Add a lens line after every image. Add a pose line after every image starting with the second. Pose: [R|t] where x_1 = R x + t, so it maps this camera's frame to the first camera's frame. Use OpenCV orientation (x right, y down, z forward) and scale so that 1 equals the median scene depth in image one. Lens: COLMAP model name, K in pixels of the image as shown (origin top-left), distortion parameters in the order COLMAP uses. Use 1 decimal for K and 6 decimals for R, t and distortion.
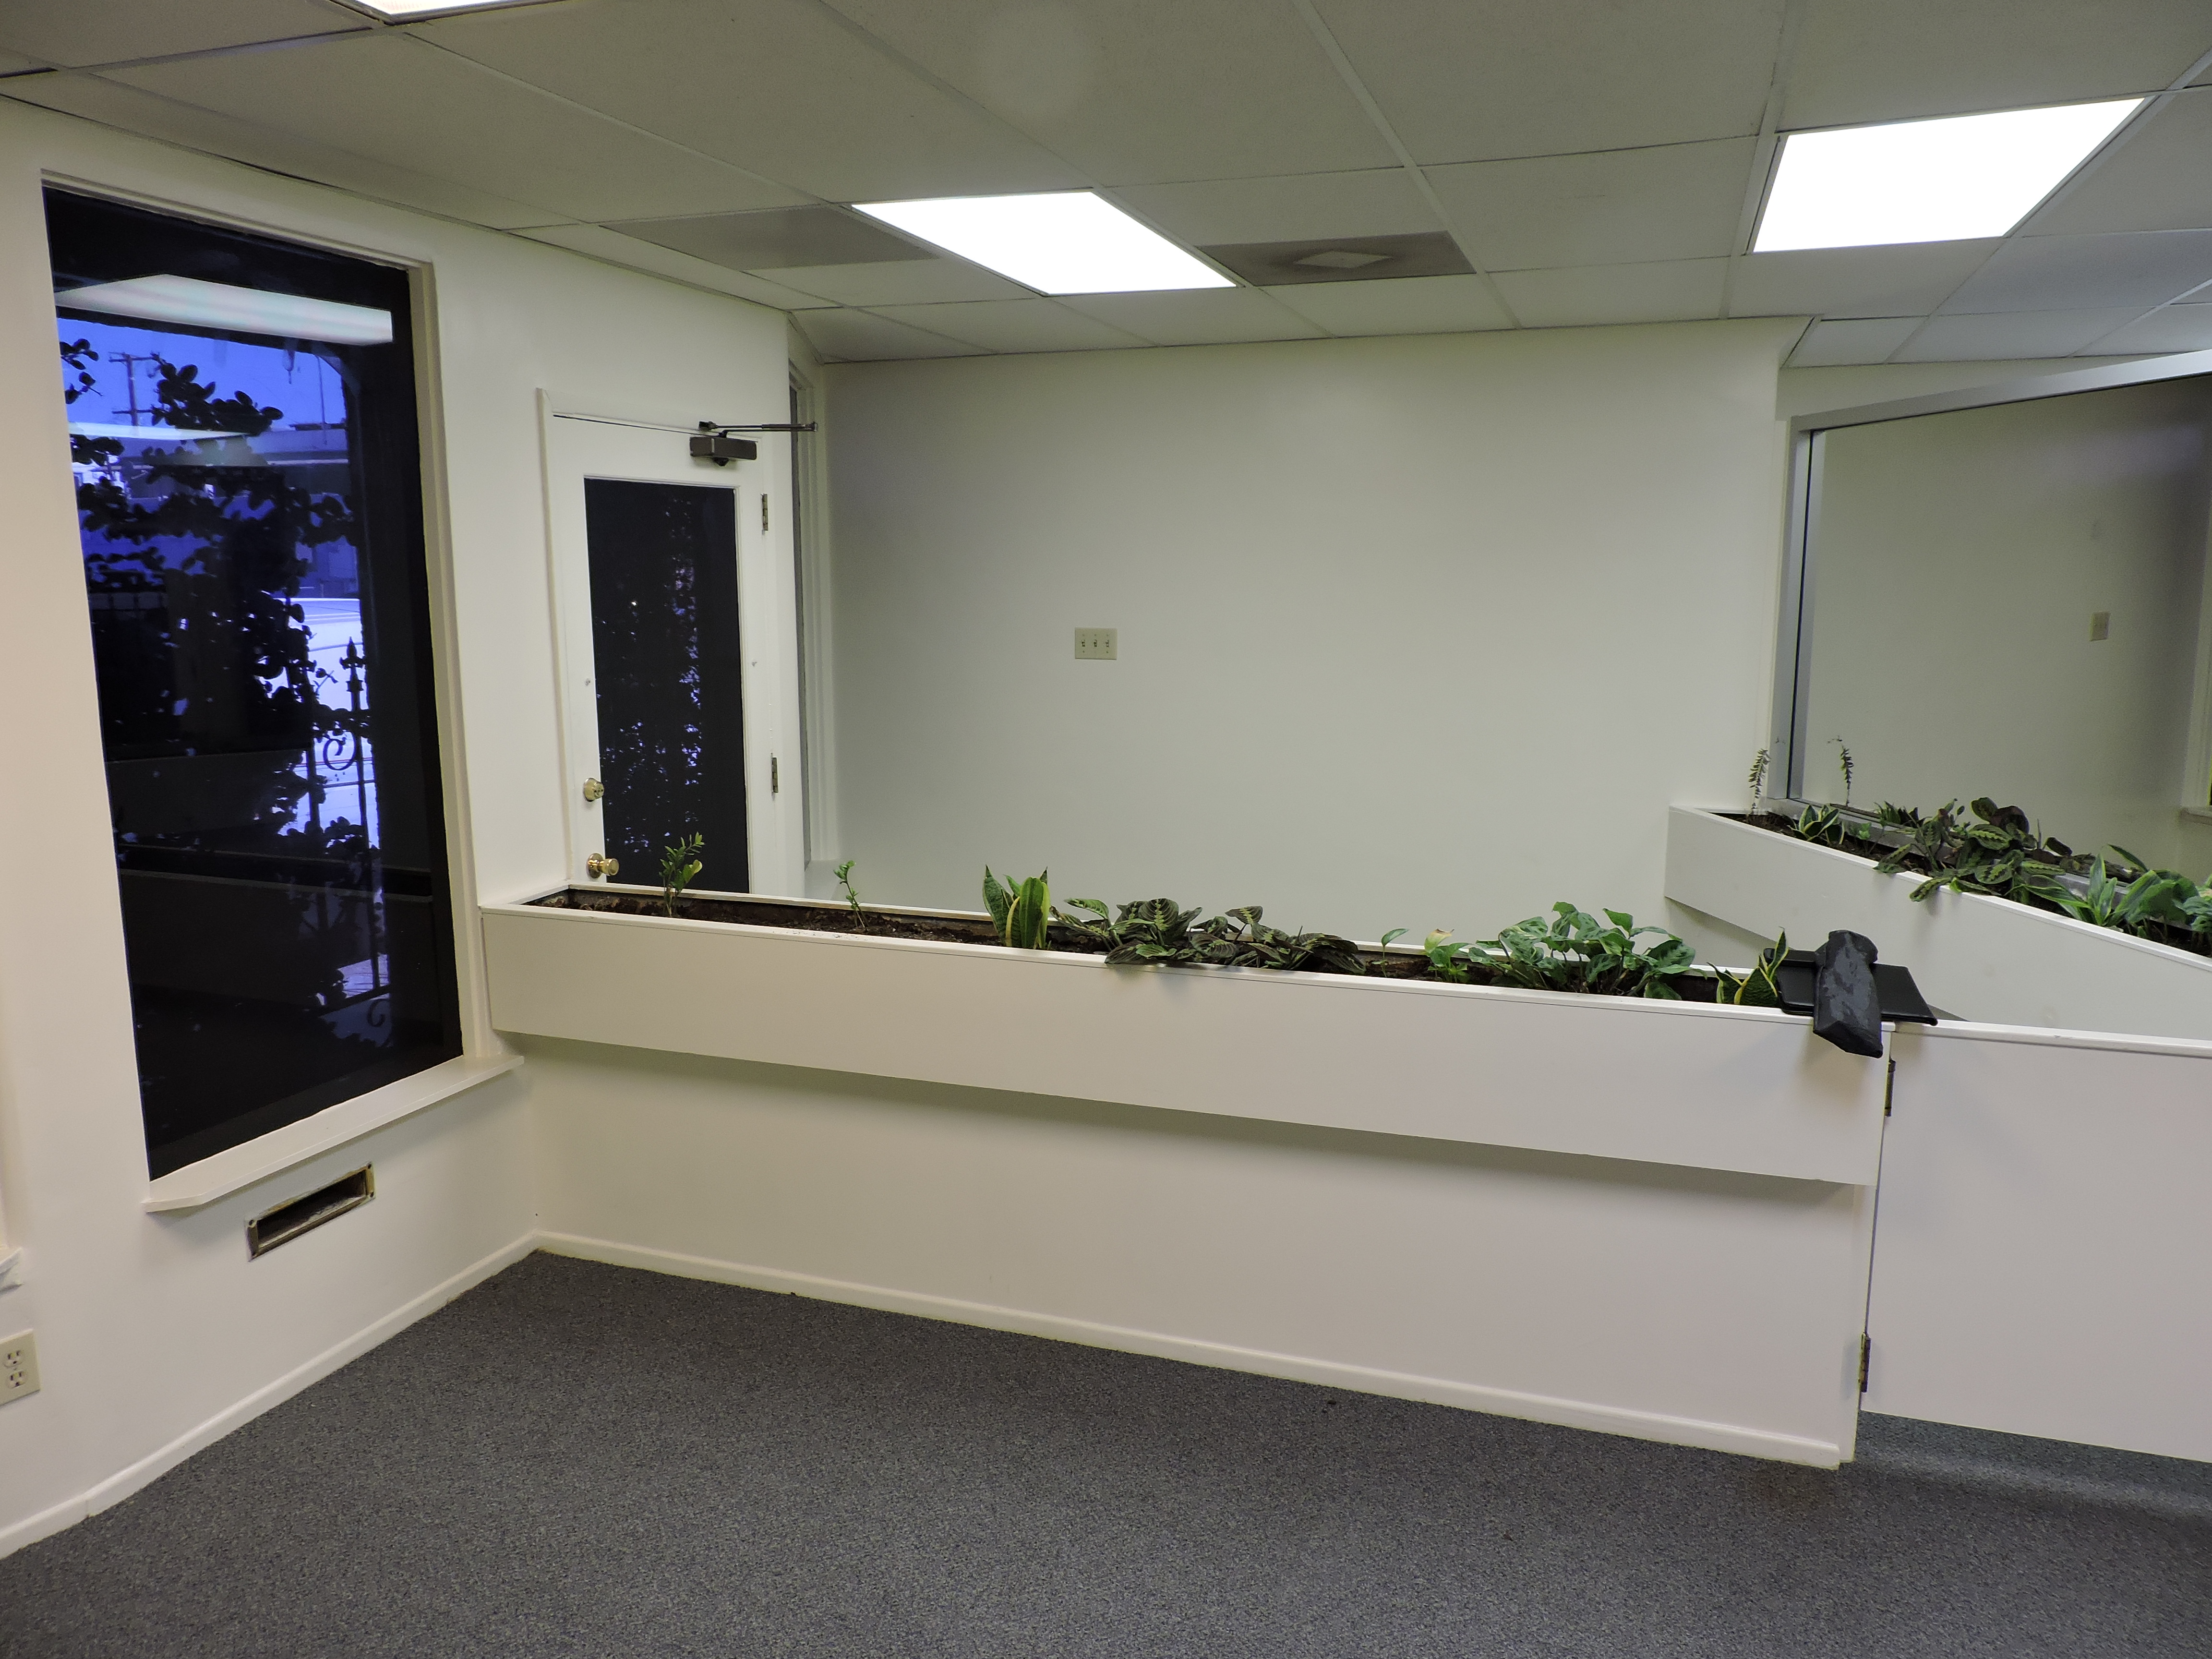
lens RADIAL K [[1589.8, 0, 1099.6], [0, 1589.8, 838.2], [0, 0, 1]] dist [-0.020492, 0.005534]
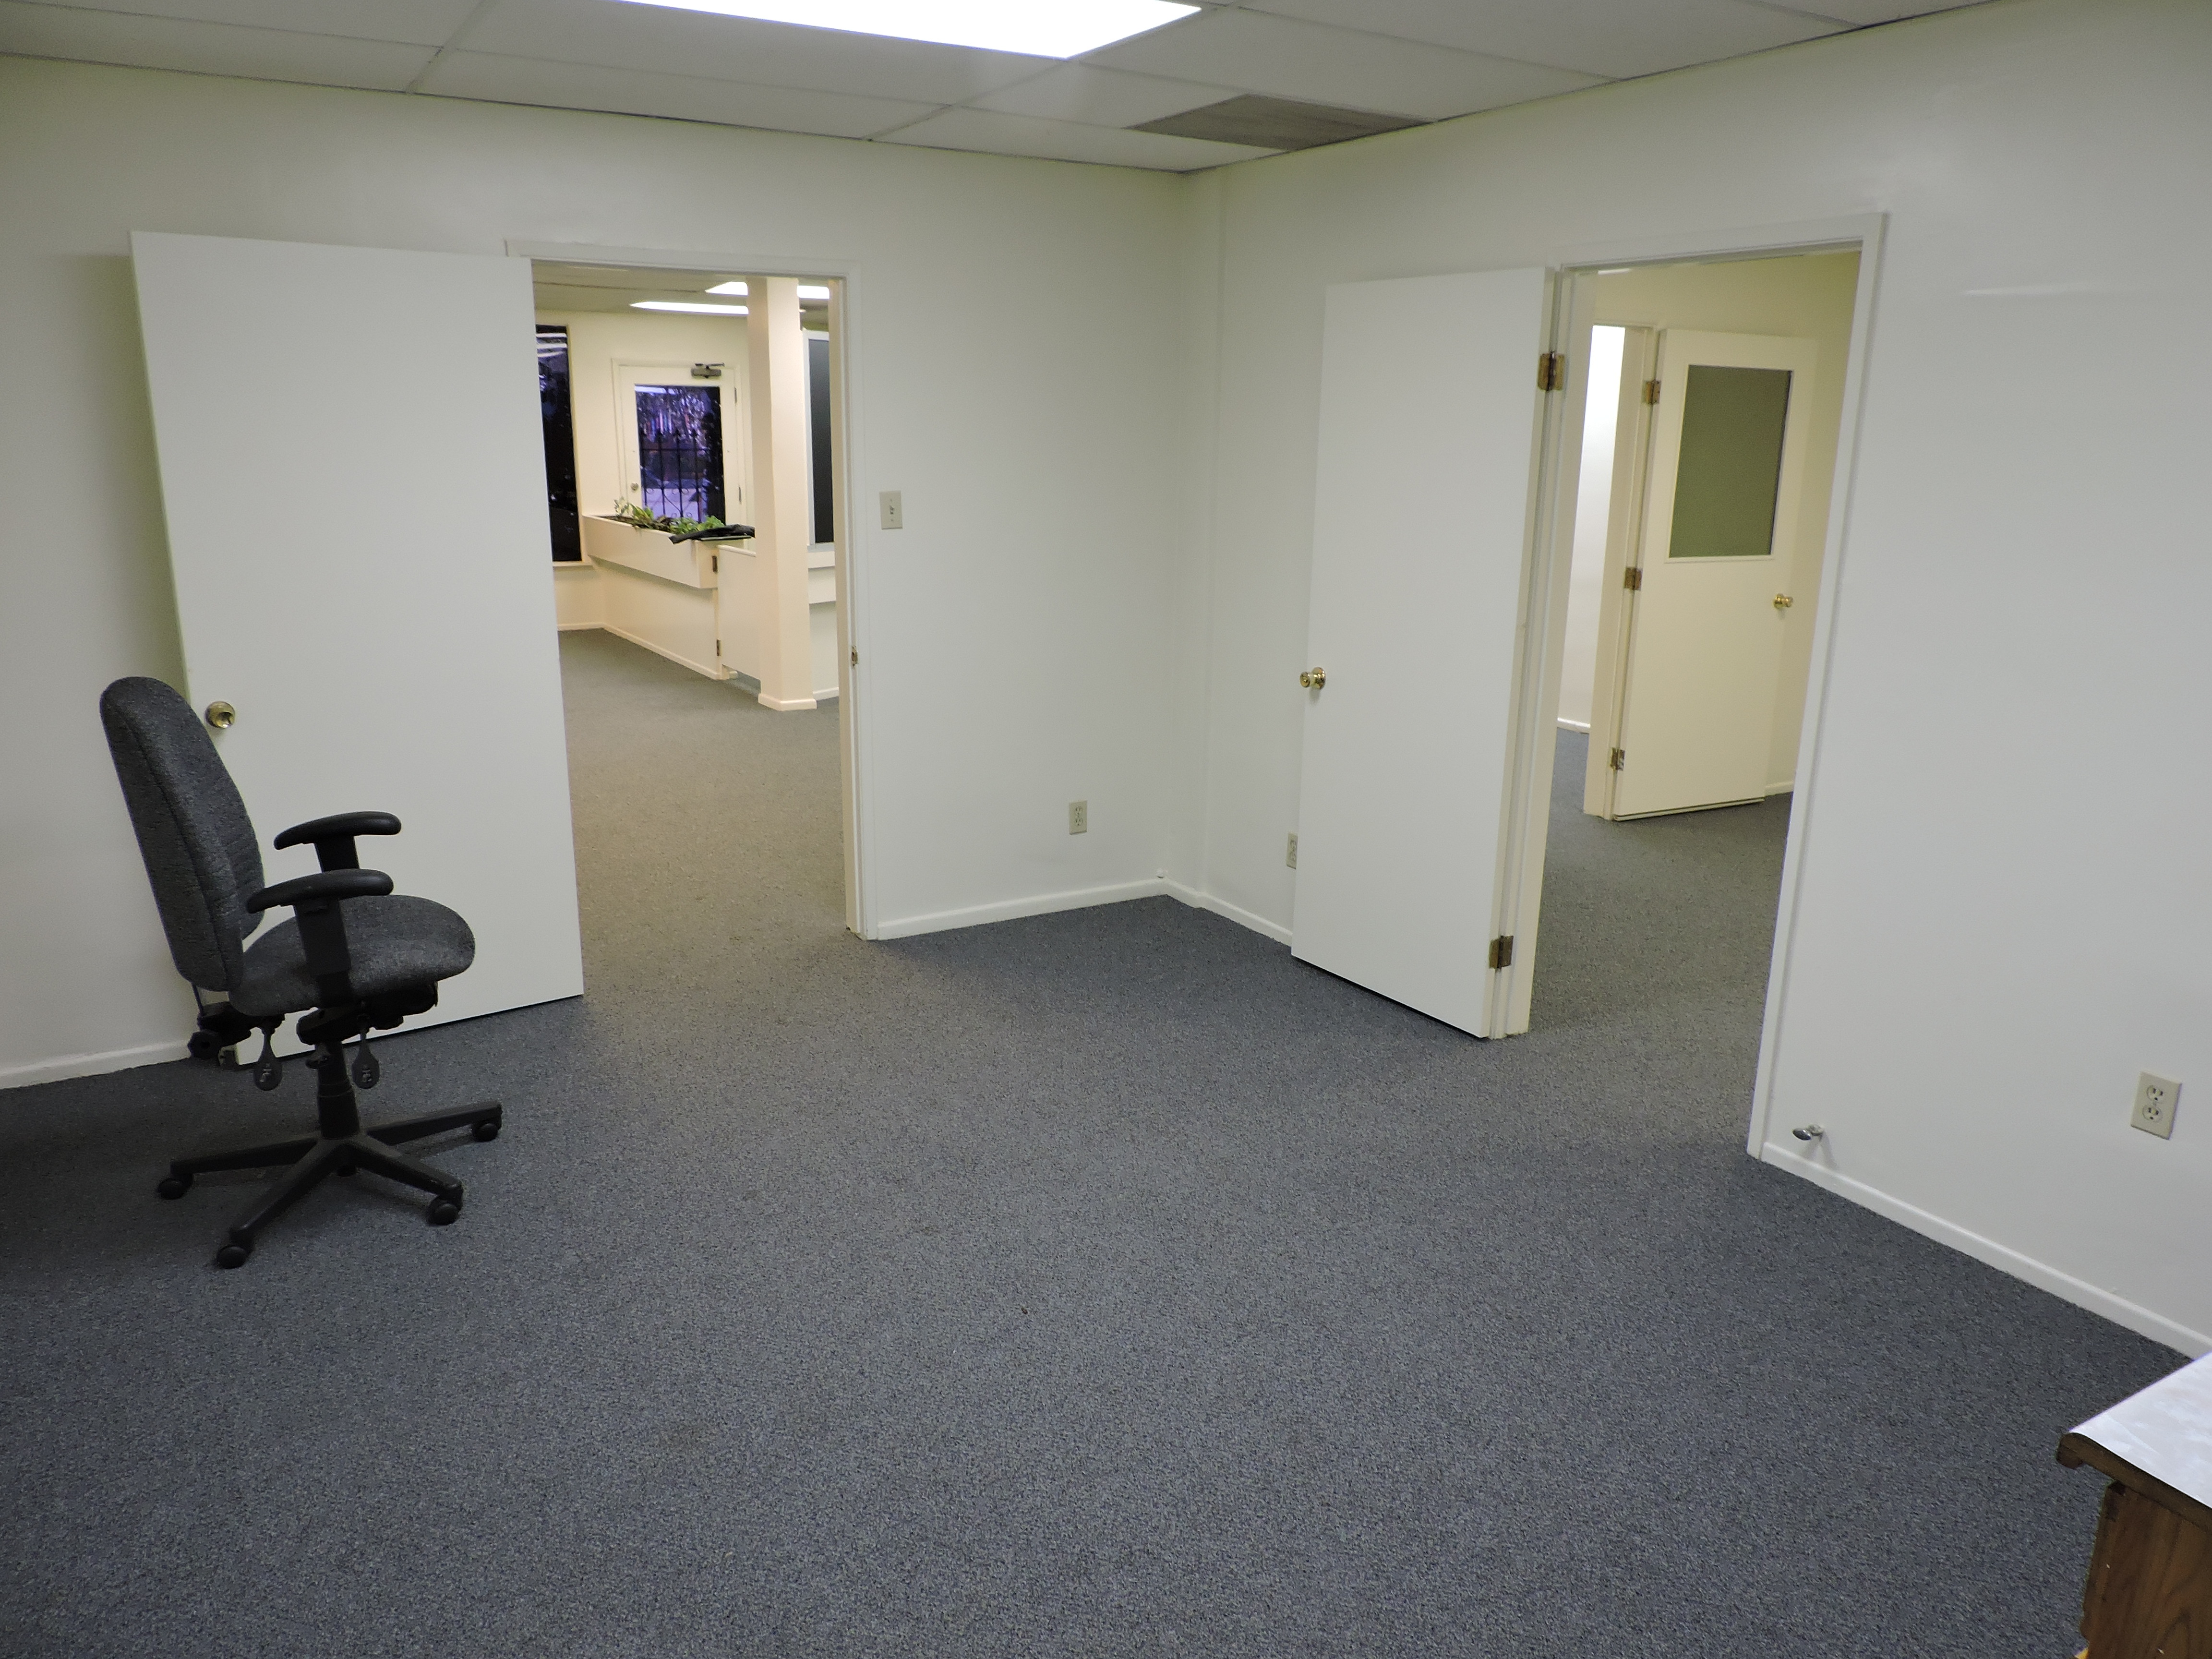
lens RADIAL K [[1589.8, 0, 1099.6], [0, 1589.8, 838.2], [0, 0, 1]] dist [-0.020492, 0.005534]
pose [[0.766242, 0.175798, -0.618036, 2.254981], [-0.123546, 0.984207, 0.126782, 0.132533], [0.630563, -0.020790, 0.775859, -0.800339]]
